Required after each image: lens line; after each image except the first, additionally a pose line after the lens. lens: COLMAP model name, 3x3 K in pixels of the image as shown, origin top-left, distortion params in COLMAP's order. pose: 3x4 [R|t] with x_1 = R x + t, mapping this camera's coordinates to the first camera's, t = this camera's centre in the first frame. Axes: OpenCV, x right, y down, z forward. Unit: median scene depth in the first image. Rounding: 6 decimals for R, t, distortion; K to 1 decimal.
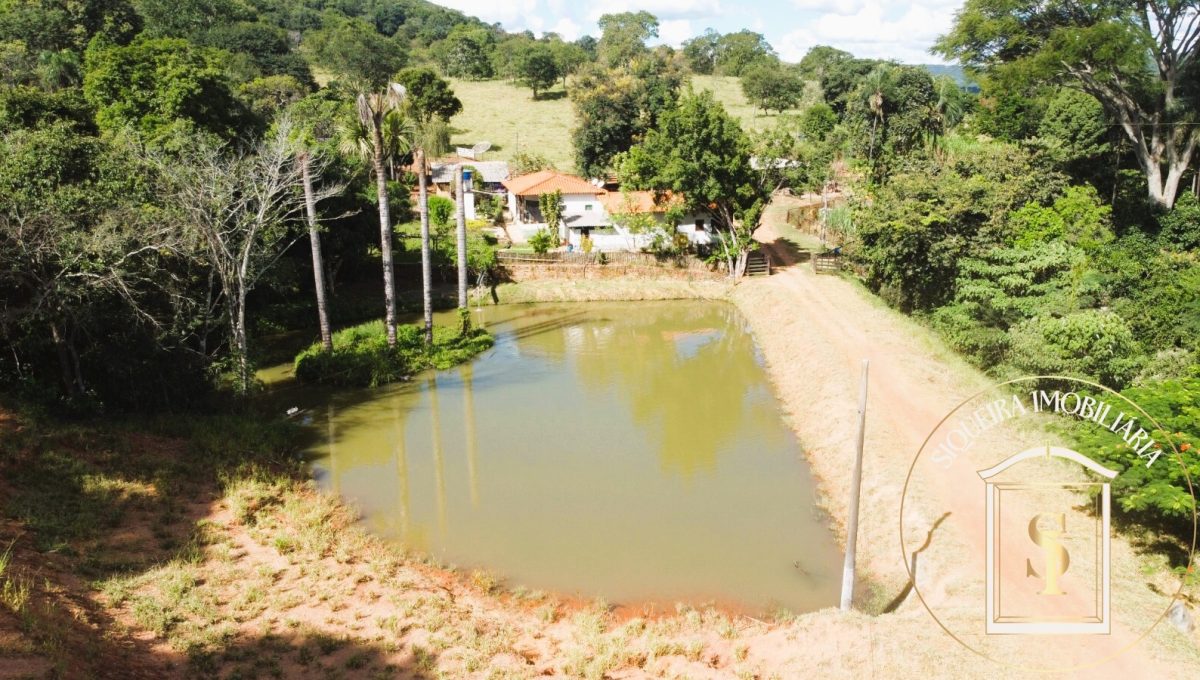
lens RADIAL K [[908.3, 0, 598.2], [0, 908.3, 339.7], [0, 0, 1]] dist [0.001000, -0.008423]
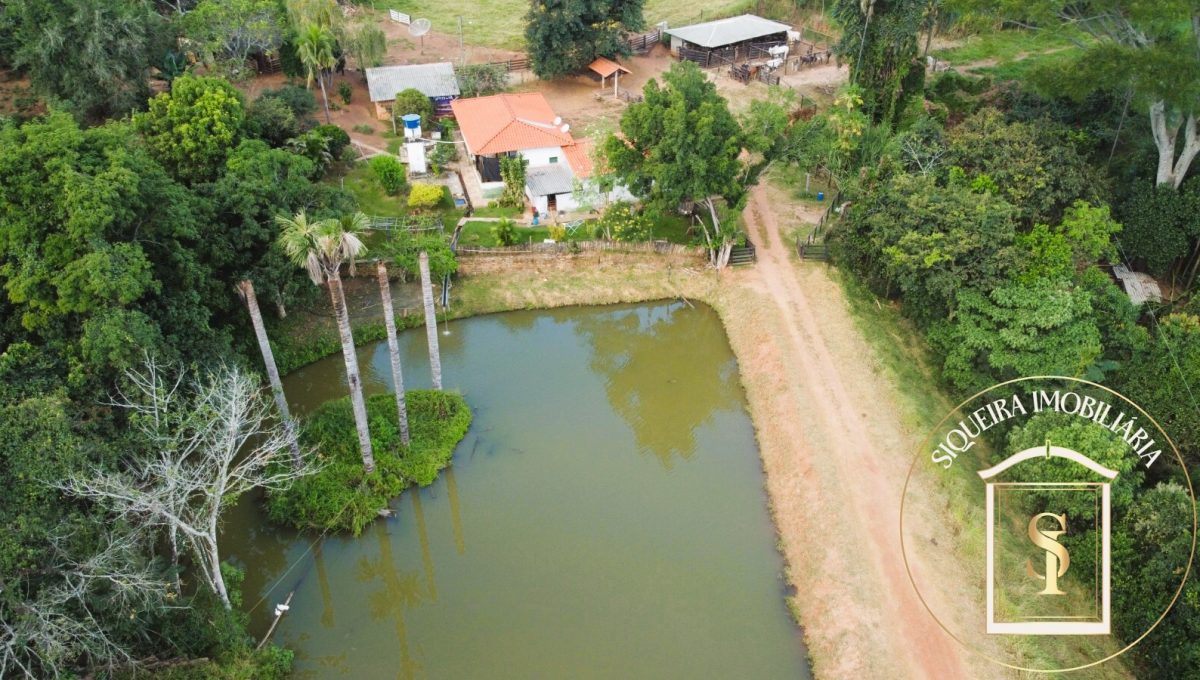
lens RADIAL K [[908.3, 0, 598.4], [0, 908.3, 339.4], [0, 0, 1]] dist [0.001000, -0.008423]
pose [[0.997524, -0.038543, 0.058832, -0.041001], [0.018041, 0.948706, 0.315645, -0.413934], [-0.067981, -0.313802, 0.947052, 0.136035]]
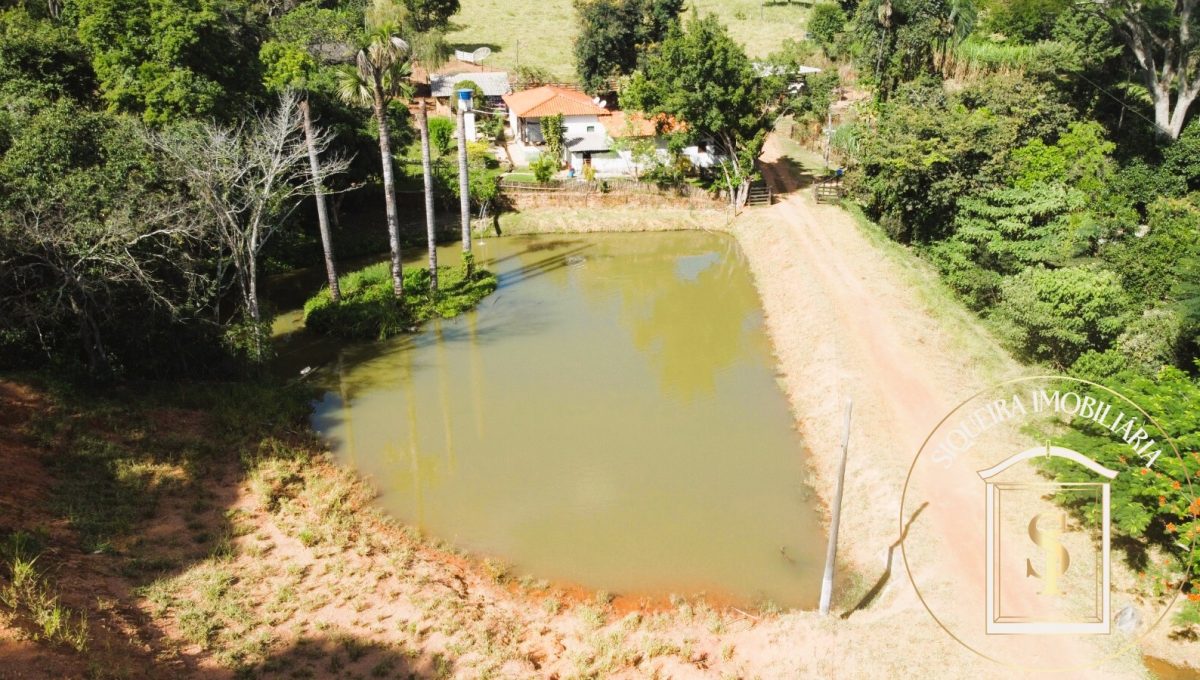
lens RADIAL K [[908.3, 0, 598.3], [0, 908.3, 338.3], [0, 0, 1]] dist [0.001000, -0.008423]
pose [[0.999997, 0.001256, -0.002206, 0.000693], [-0.000947, 0.990912, 0.134511, -0.083341], [0.002355, -0.134509, 0.990910, -0.021040]]
